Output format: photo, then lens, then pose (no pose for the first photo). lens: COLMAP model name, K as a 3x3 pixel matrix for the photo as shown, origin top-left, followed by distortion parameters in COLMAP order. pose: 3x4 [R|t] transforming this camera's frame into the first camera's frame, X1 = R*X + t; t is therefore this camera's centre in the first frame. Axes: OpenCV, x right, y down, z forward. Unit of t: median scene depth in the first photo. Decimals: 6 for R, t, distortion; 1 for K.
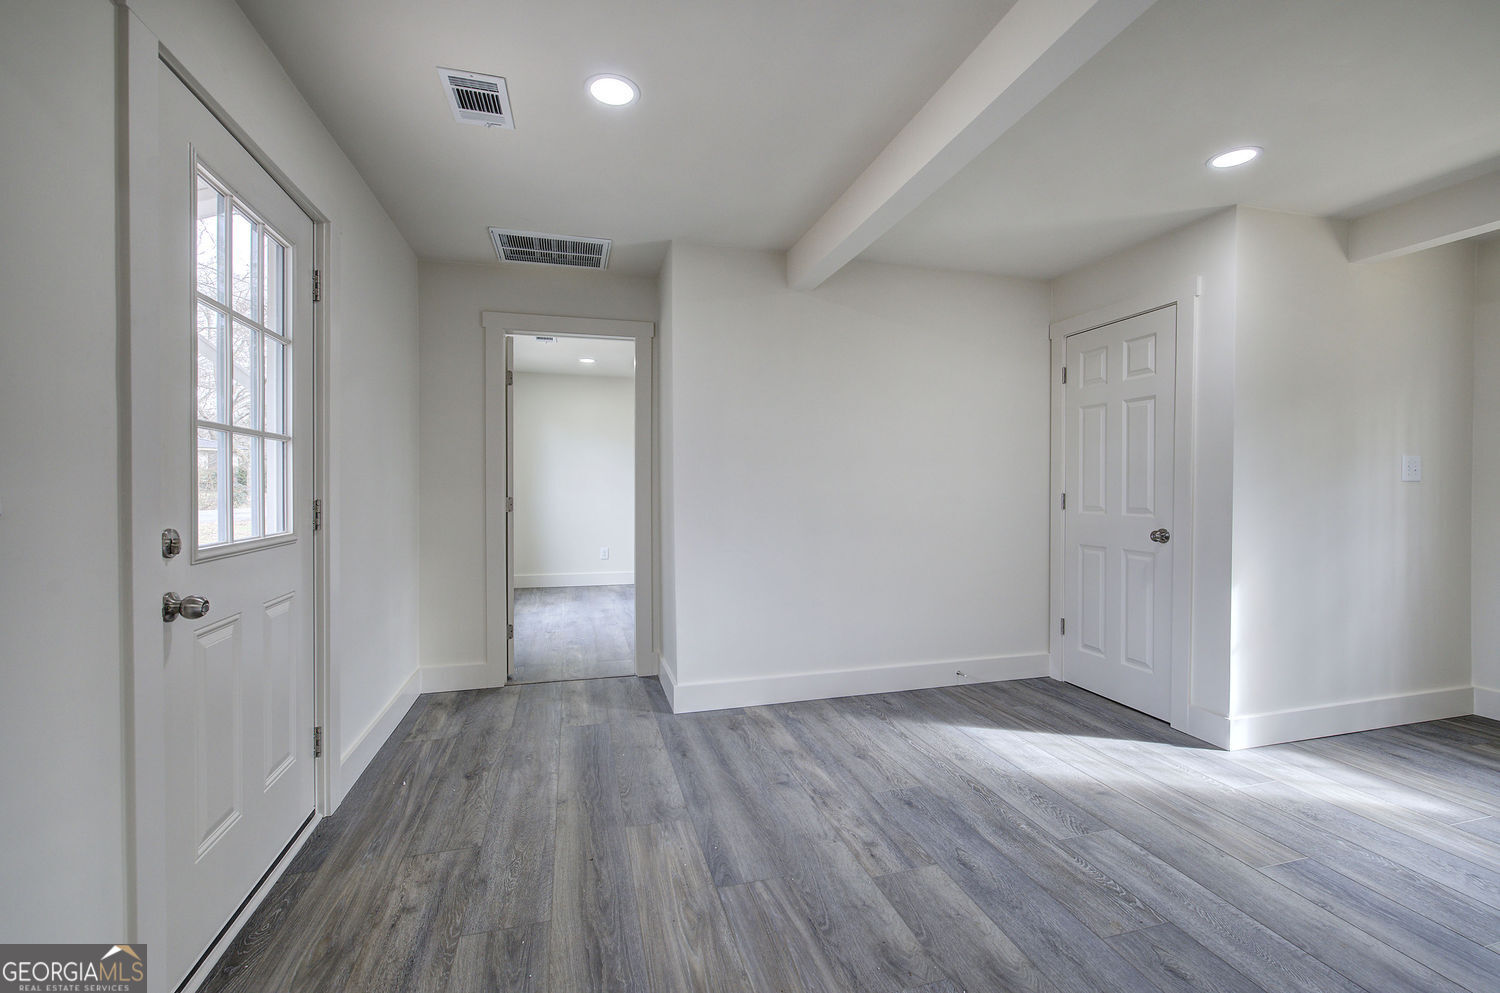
lens RADIAL K [[631.7, 0, 751.4], [0, 631.7, 493.1], [0, 0, 1]] dist [-0.001834, -0.000319]
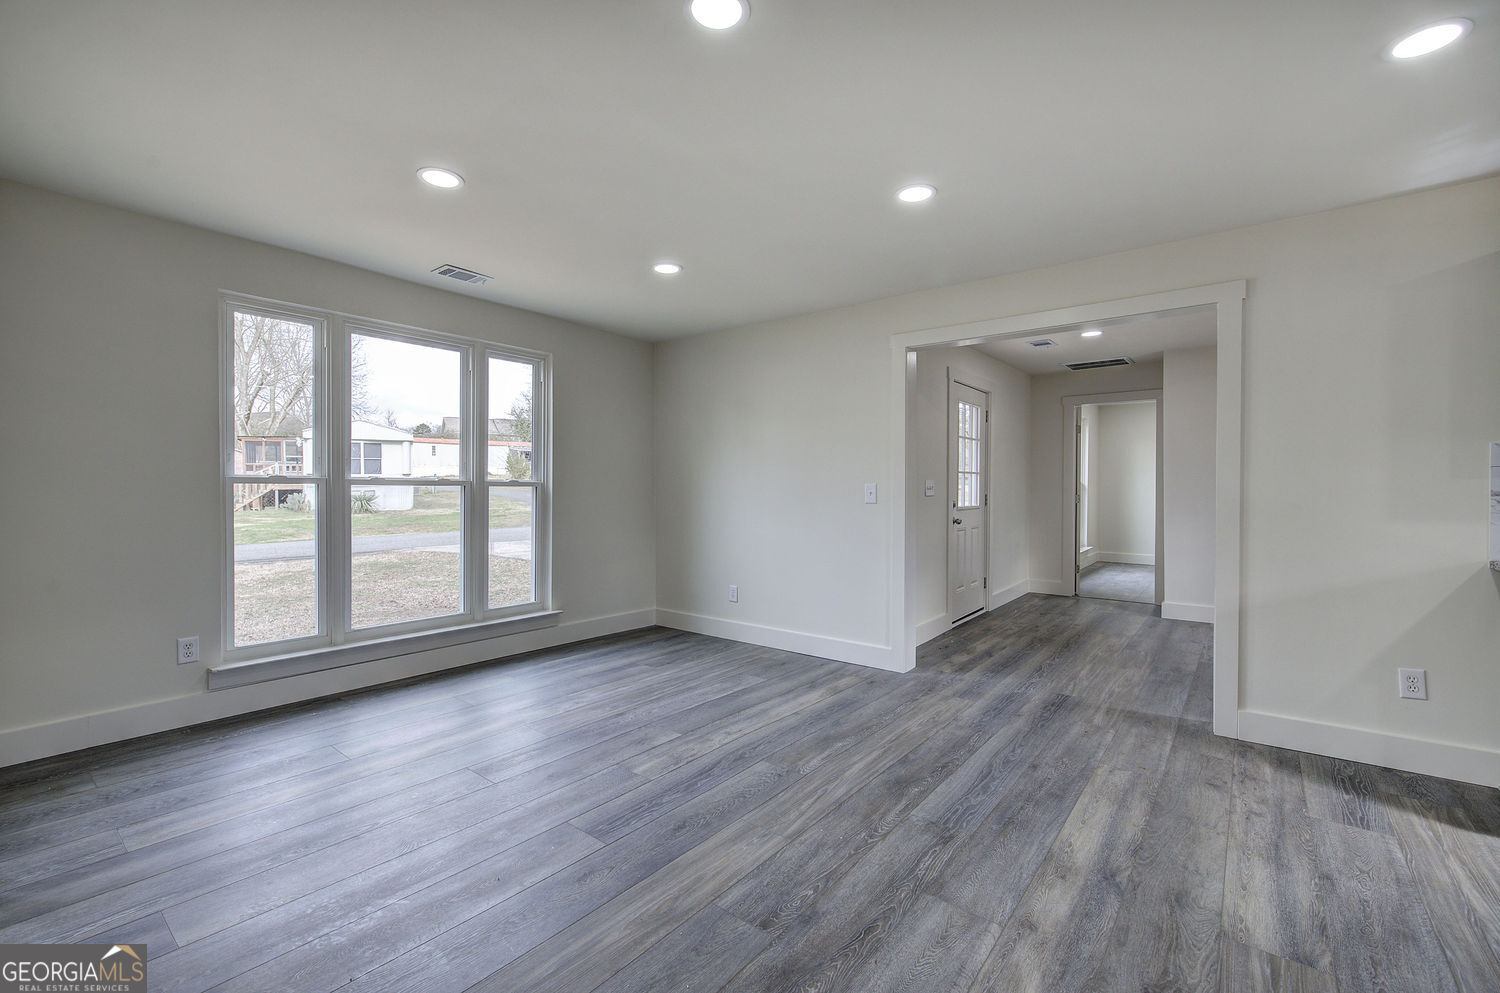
lens RADIAL K [[635.5, 0, 751.5], [0, 635.5, 494.0], [0, 0, 1]] dist [-0.002022, -0.000070]
pose [[0.585905, 0.008649, -0.810334, 1.055006], [-0.010480, 0.999940, 0.003095, 0.011129], [0.810312, 0.006679, 0.585960, -1.599384]]
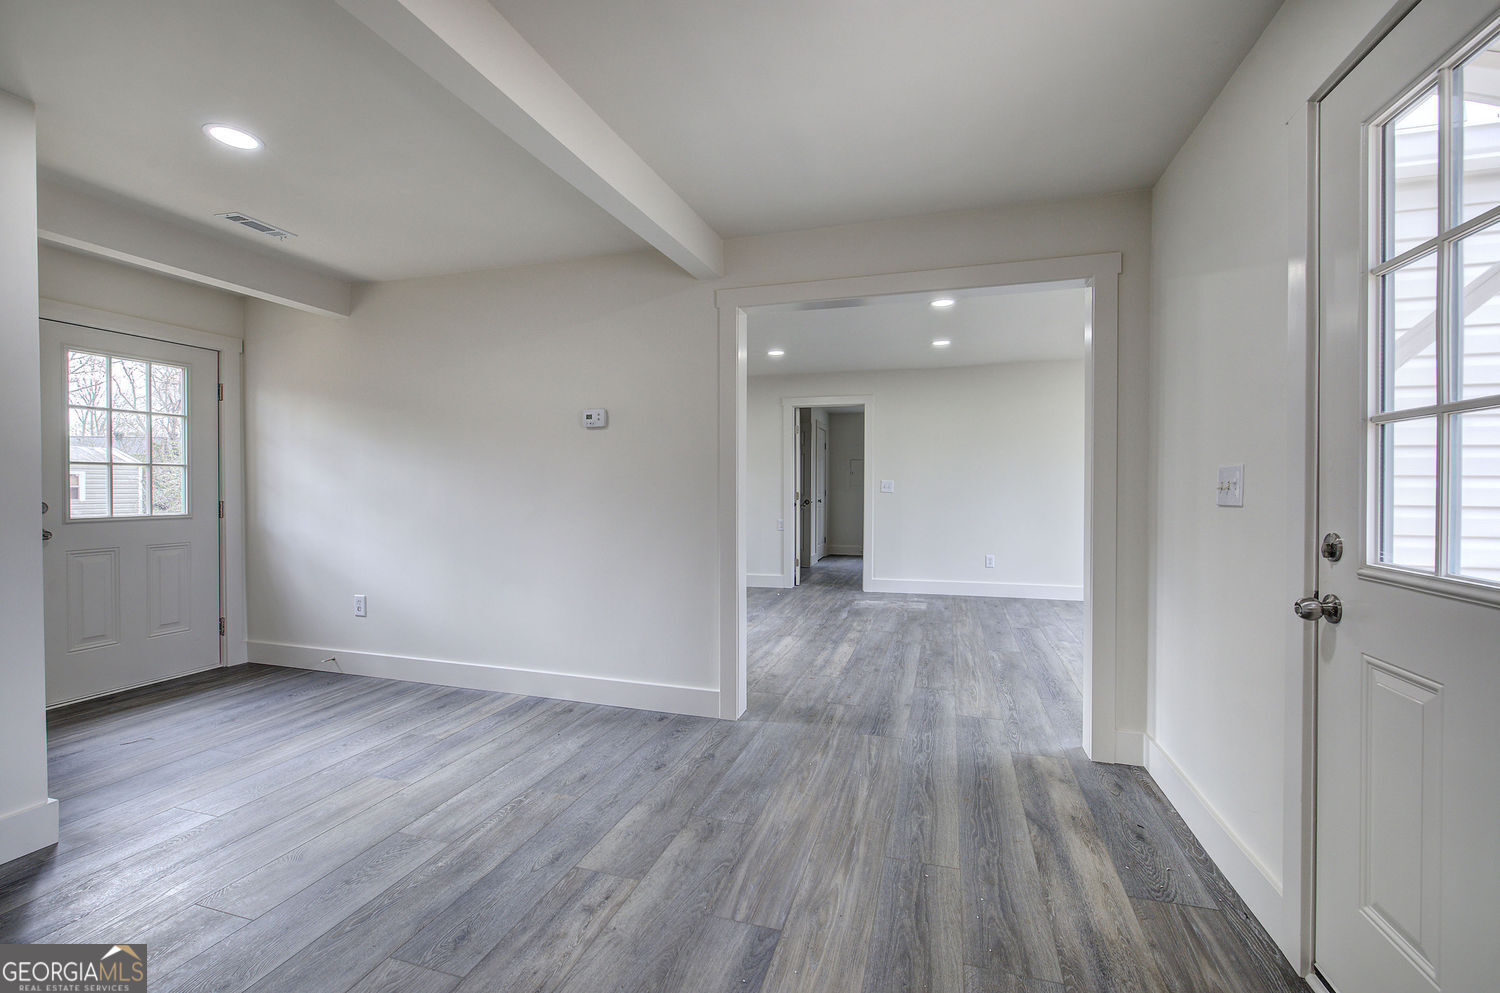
lens RADIAL K [[635.5, 0, 751.5], [0, 635.5, 494.0], [0, 0, 1]] dist [-0.002022, -0.000070]
pose [[-0.838540, -0.007985, 0.544781, -0.477197], [0.004669, 0.999751, 0.021840, -0.023610], [-0.544819, 0.020857, -0.838294, 1.653538]]
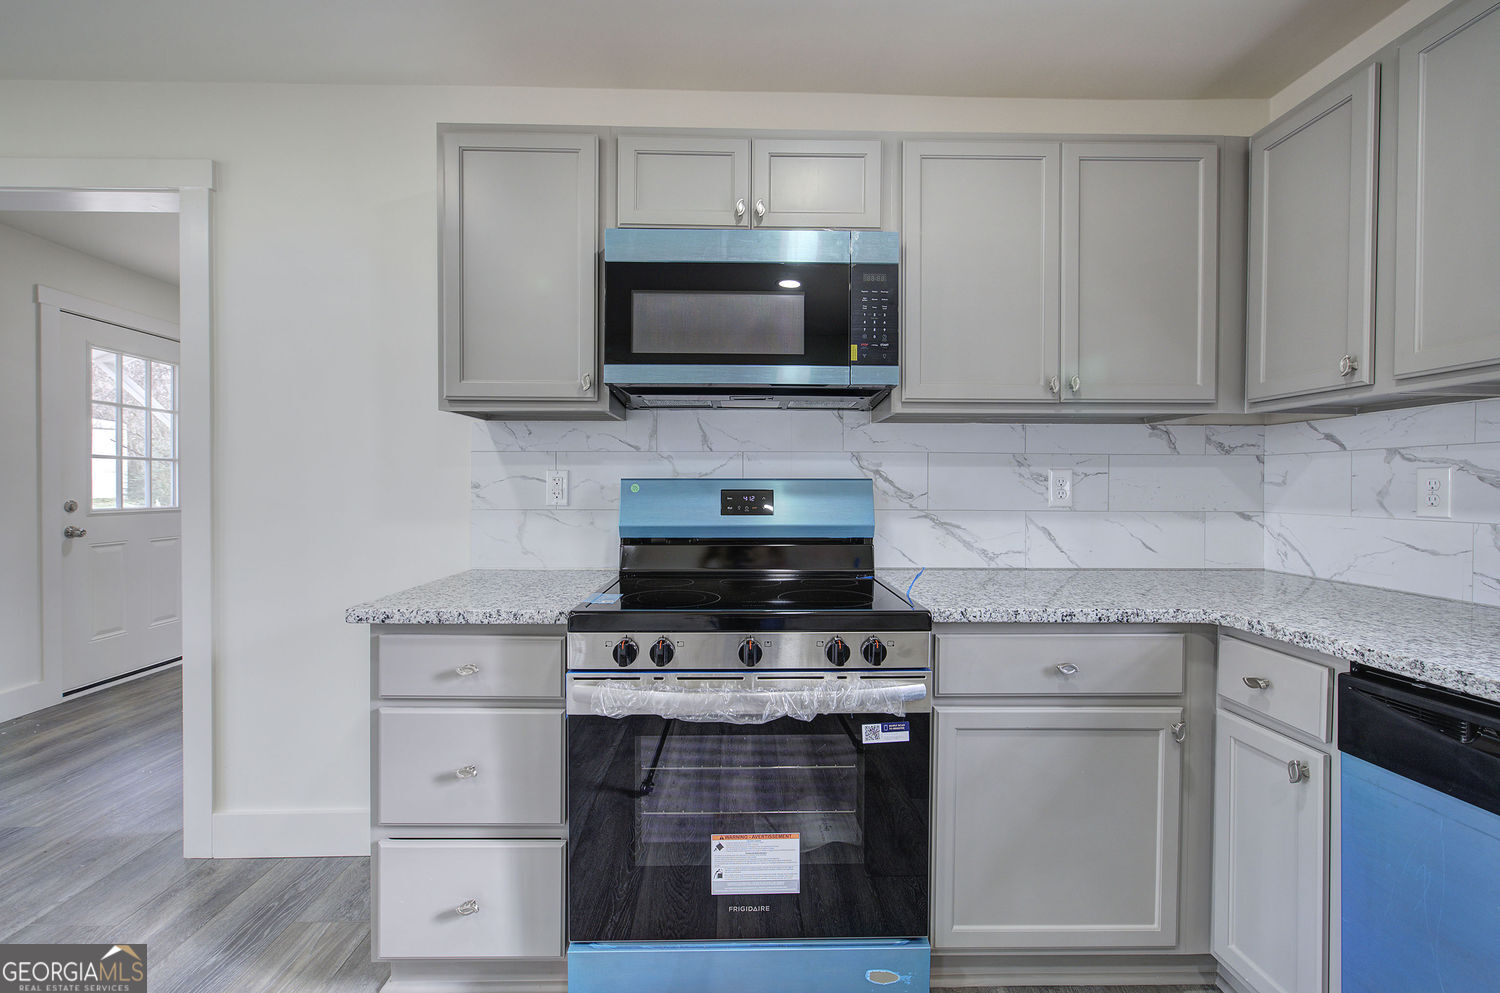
lens RADIAL K [[635.5, 0, 751.5], [0, 635.5, 494.0], [0, 0, 1]] dist [-0.002022, -0.000070]
pose [[0.968571, 0.005732, -0.248670, 1.581419], [-0.006494, 0.999976, -0.002243, 0.012574], [0.248651, 0.003787, 0.968586, -0.515124]]
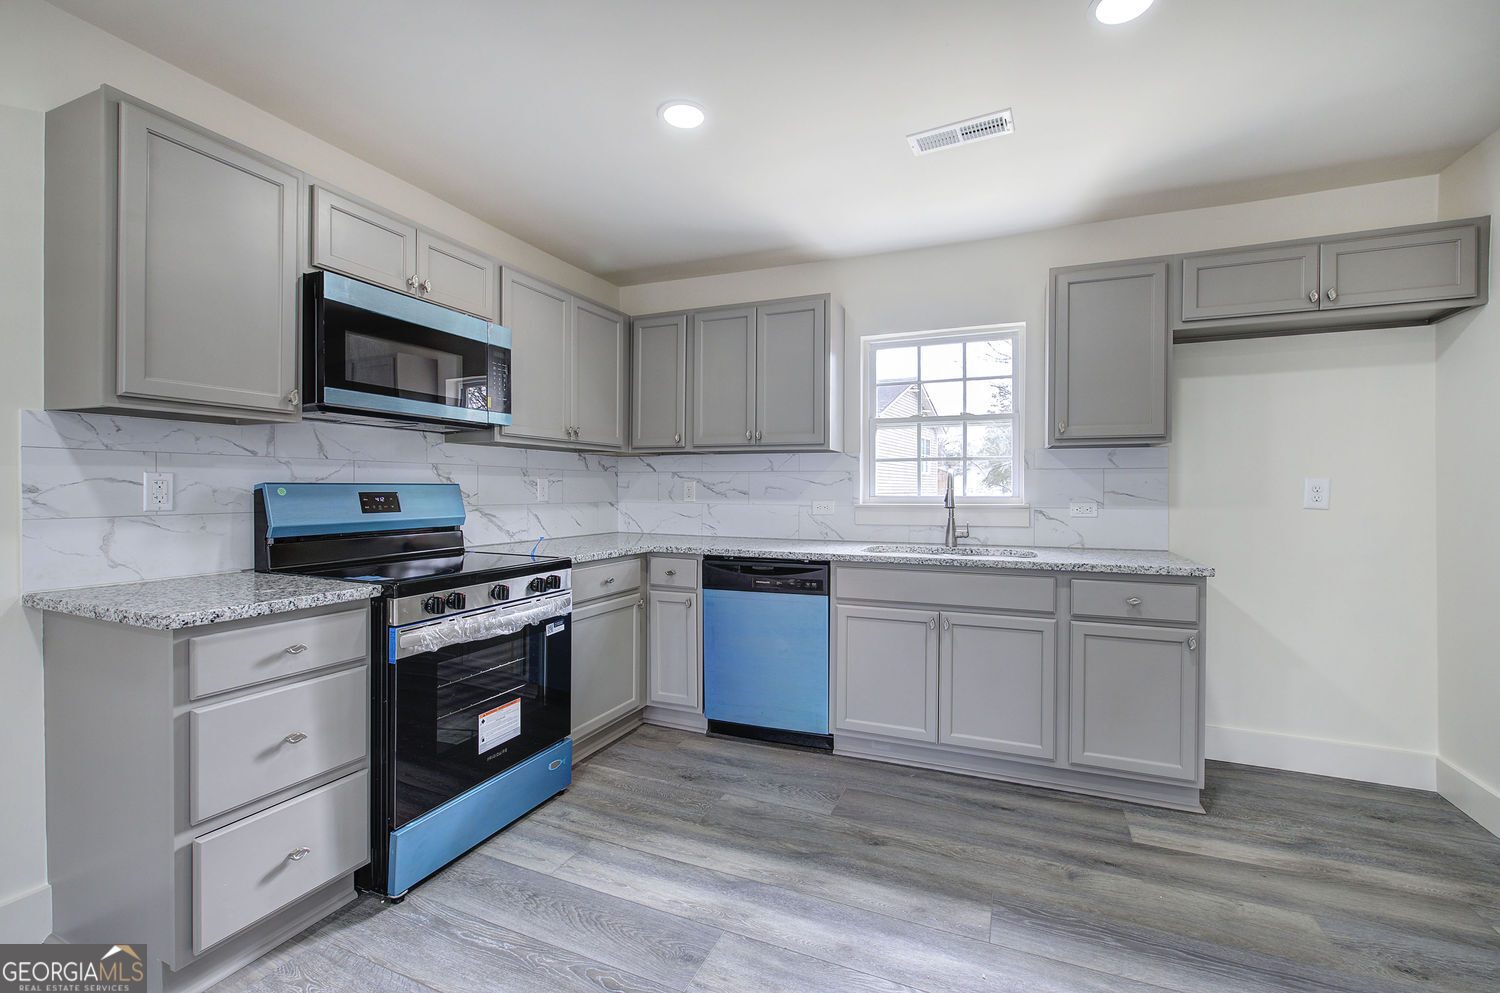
lens RADIAL K [[631.7, 0, 751.4], [0, 631.7, 493.1], [0, 0, 1]] dist [-0.001834, -0.000319]
pose [[0.630437, -0.003219, 0.776234, 0.856712], [0.005960, 0.999982, -0.000694, 0.010453], [-0.776217, 0.005064, 0.630445, -0.873576]]
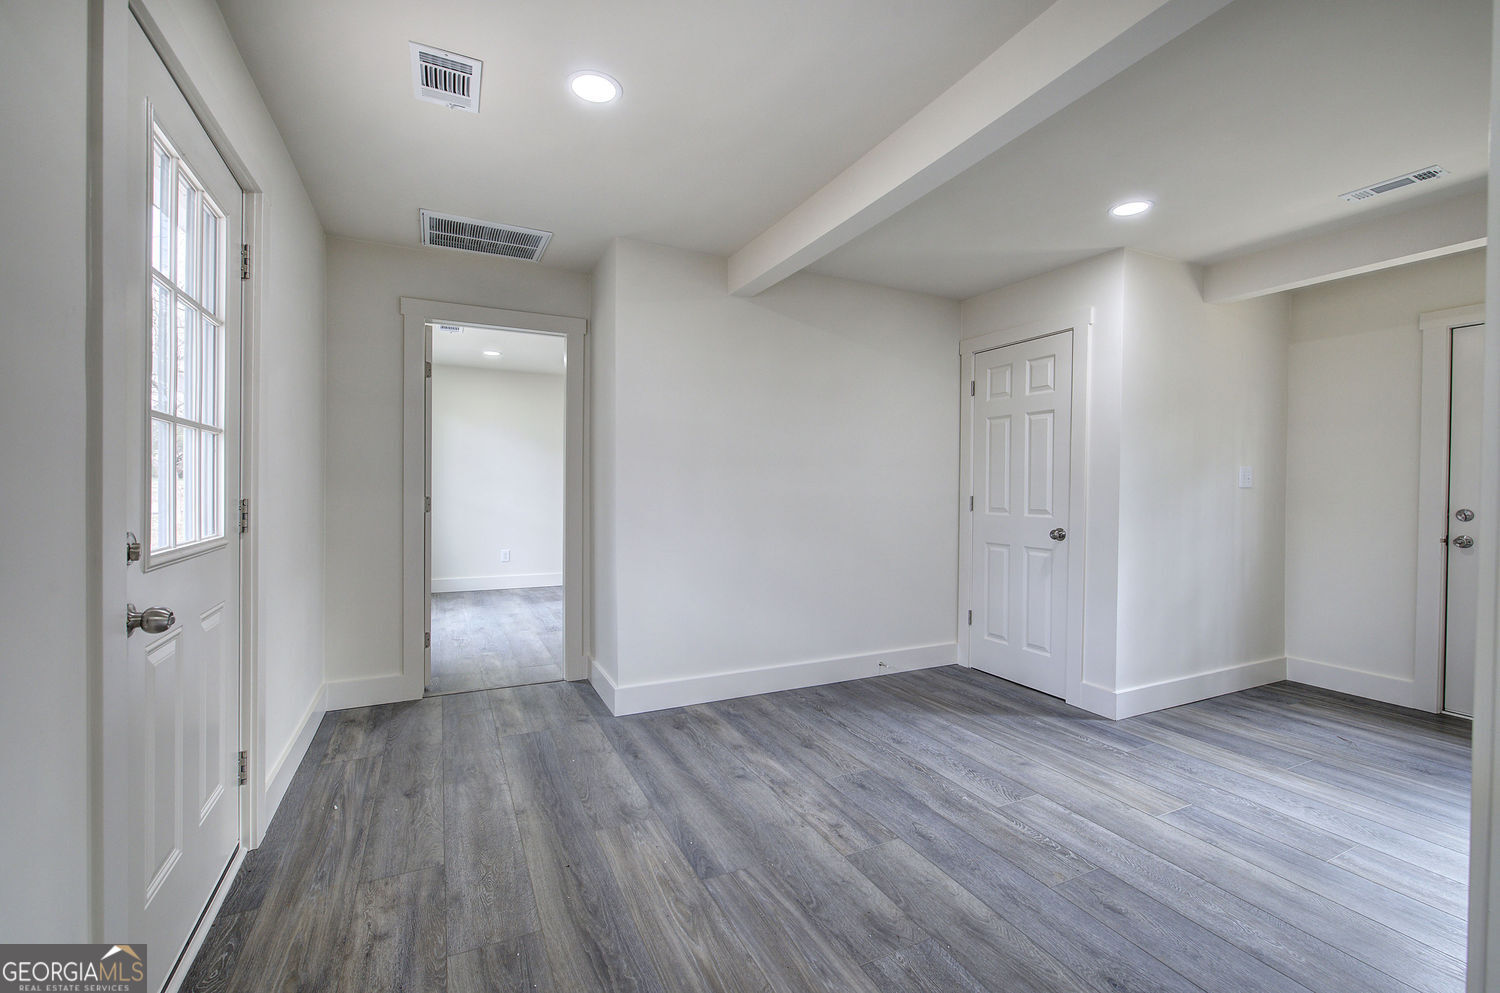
lens RADIAL K [[632.5, 0, 751.2], [0, 632.5, 493.4], [0, 0, 1]] dist [-0.001167, -0.000340]
pose [[0.983368, 0.006582, 0.181507, -0.154646], [-0.006622, 0.999978, -0.000389, -0.002158], [-0.181505, -0.000820, 0.983390, -0.021004]]
